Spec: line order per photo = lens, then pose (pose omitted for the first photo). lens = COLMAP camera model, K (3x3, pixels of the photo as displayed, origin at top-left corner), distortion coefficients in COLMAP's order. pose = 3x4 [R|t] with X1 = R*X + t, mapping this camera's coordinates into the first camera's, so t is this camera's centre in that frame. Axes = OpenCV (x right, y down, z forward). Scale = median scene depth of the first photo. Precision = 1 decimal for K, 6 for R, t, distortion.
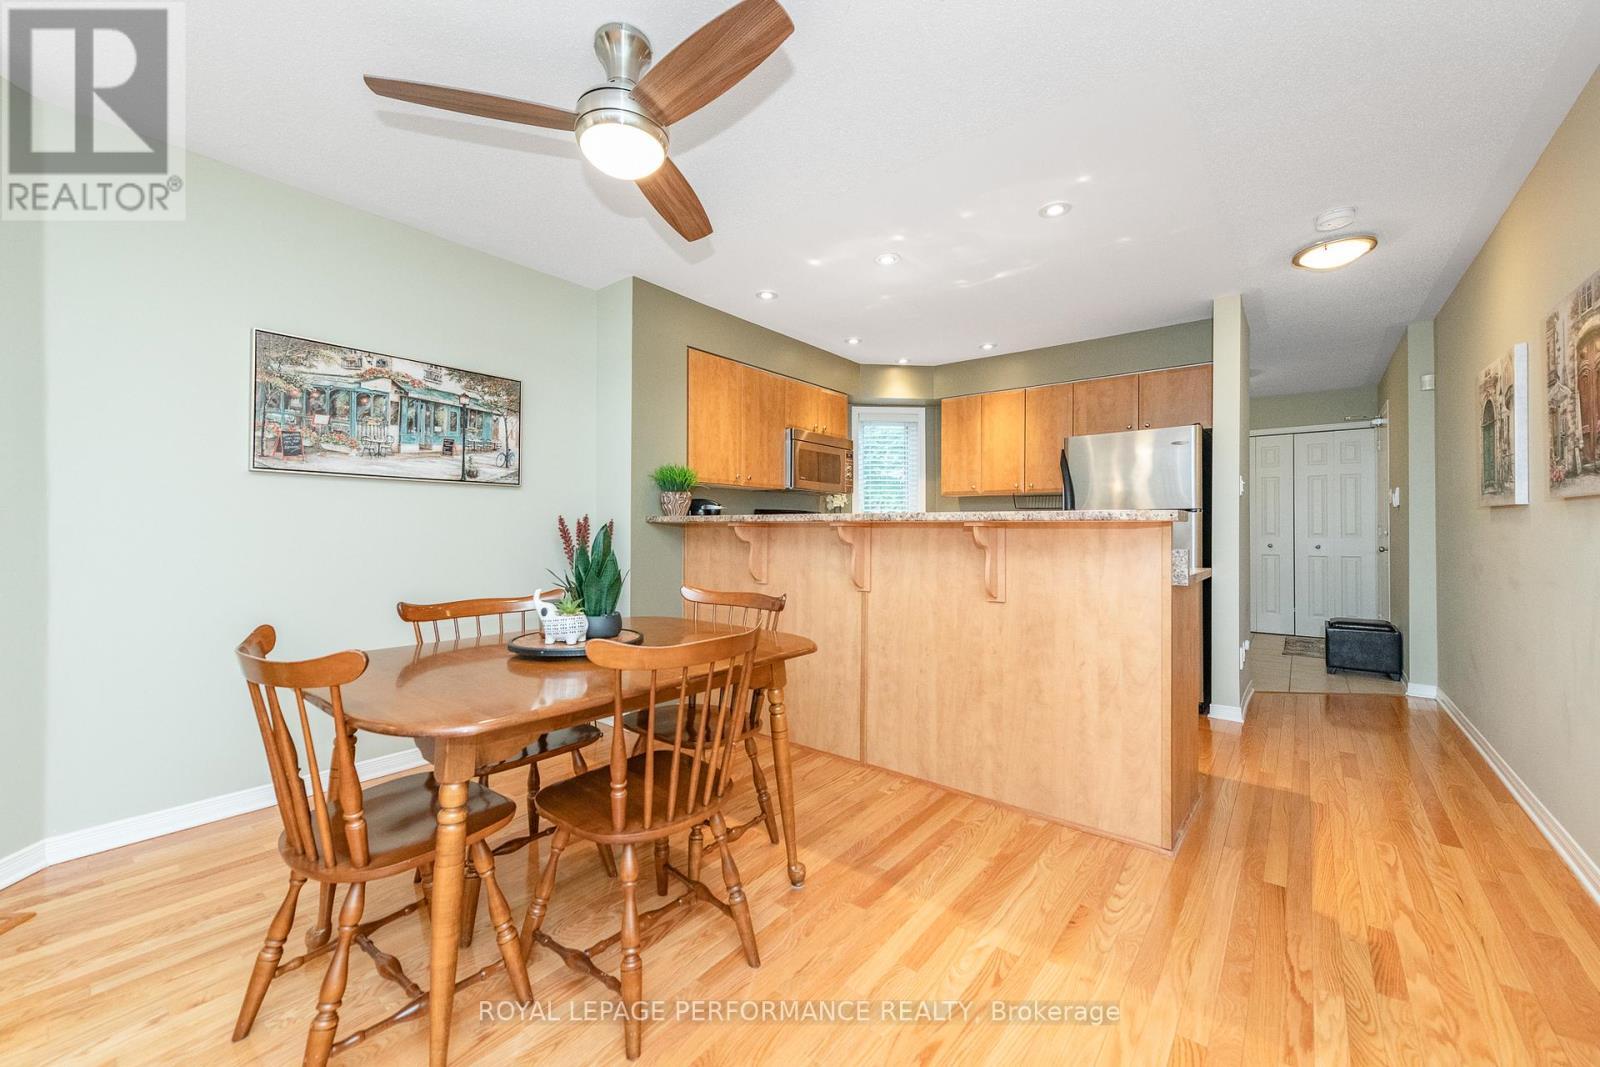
lens RADIAL K [[632.0, 0, 797.6], [0, 632.0, 526.3], [0, 0, 1]] dist [0.007076, -0.001370]
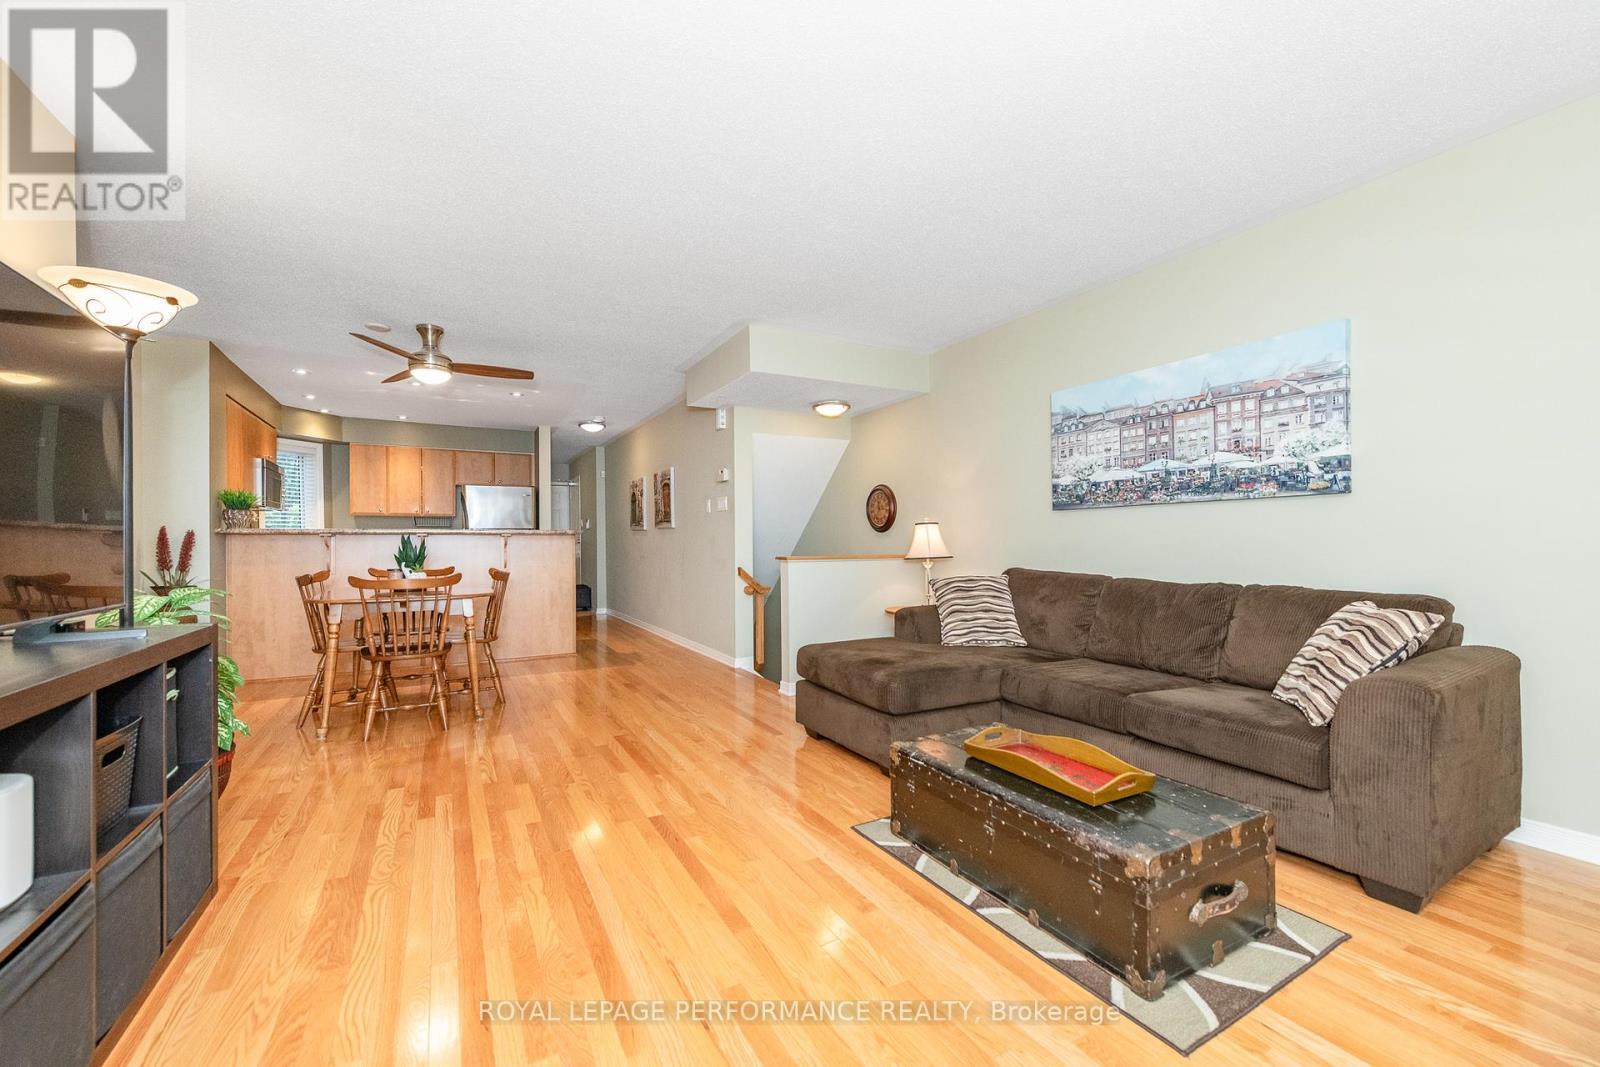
lens RADIAL K [[640.3, 0, 788.0], [0, 640.3, 528.0], [0, 0, 1]] dist [0.012351, -0.004593]
pose [[0.393878, 0.017349, 0.918999, -1.146559], [0.001835, 0.999805, -0.019661, 0.014185], [-0.919161, 0.009431, 0.393770, -0.677026]]
